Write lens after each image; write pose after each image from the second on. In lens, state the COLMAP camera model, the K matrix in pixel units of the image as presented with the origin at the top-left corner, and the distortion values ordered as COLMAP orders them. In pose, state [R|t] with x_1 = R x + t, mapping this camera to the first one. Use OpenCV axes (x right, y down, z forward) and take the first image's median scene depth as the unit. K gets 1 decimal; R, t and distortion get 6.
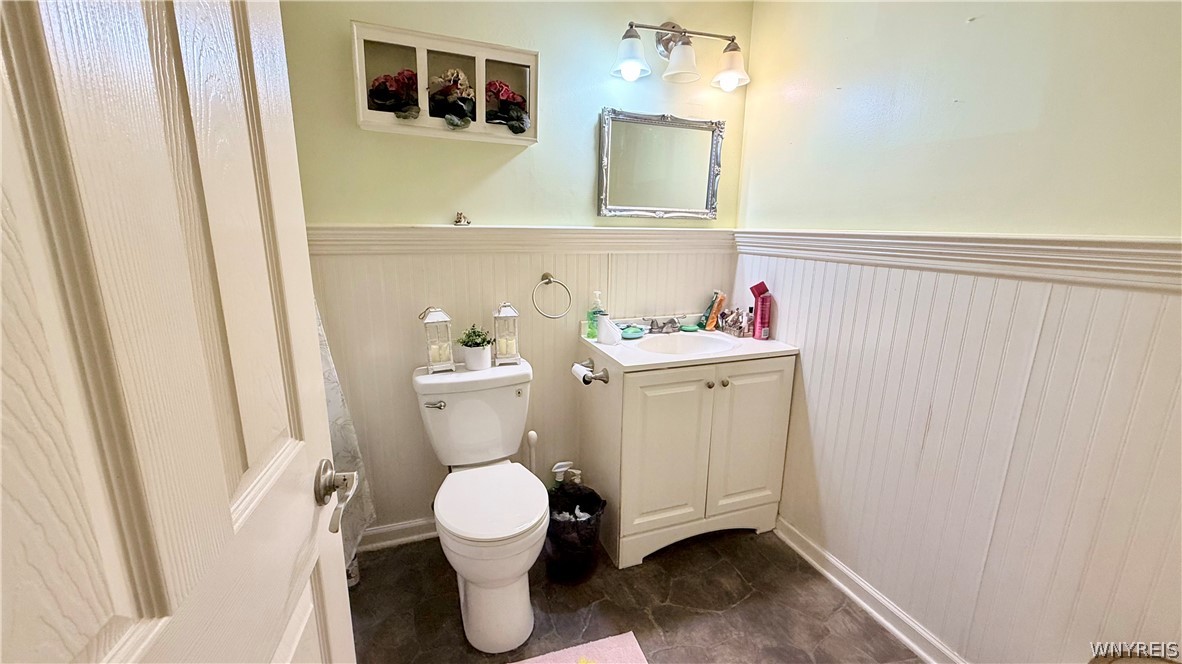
lens RADIAL K [[475.1, 0, 591.1], [0, 475.1, 329.9], [0, 0, 1]] dist [-0.000005, -0.000012]
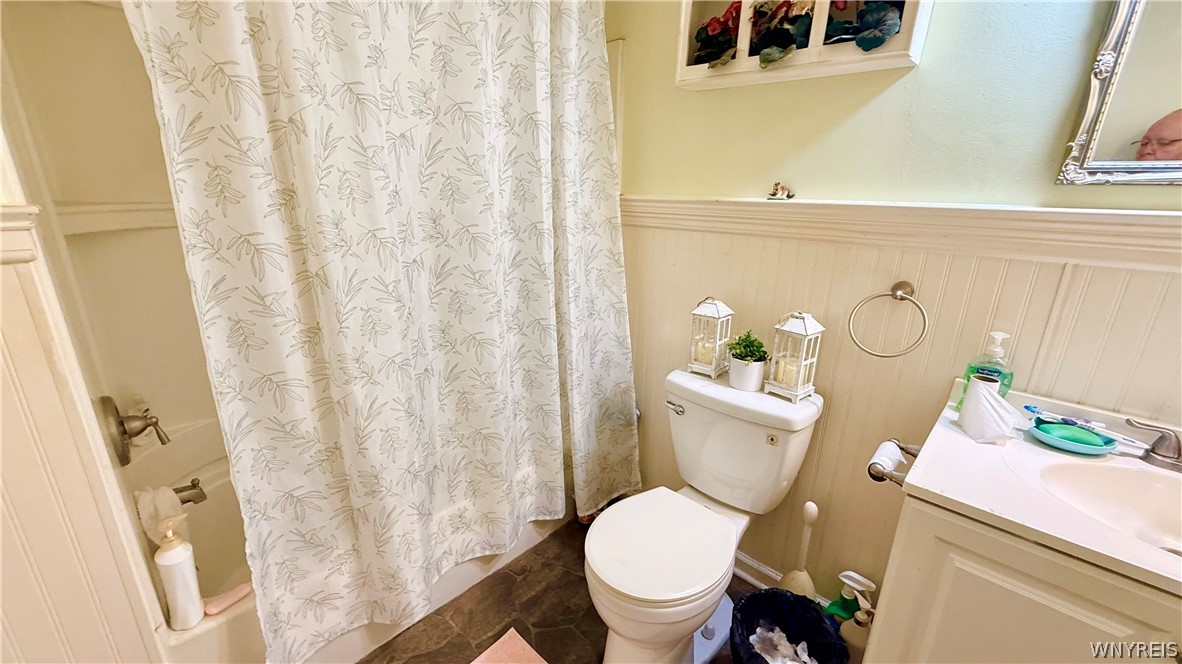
lens RADIAL K [[475.1, 0, 588.7], [0, 475.1, 331.9], [0, 0, 1]] dist [-0.000005, -0.000012]
pose [[0.421912, 0.255763, -0.869813, 0.307840], [-0.206215, 0.961310, 0.182640, -0.094805], [0.882873, 0.102311, 0.458331, 0.415203]]
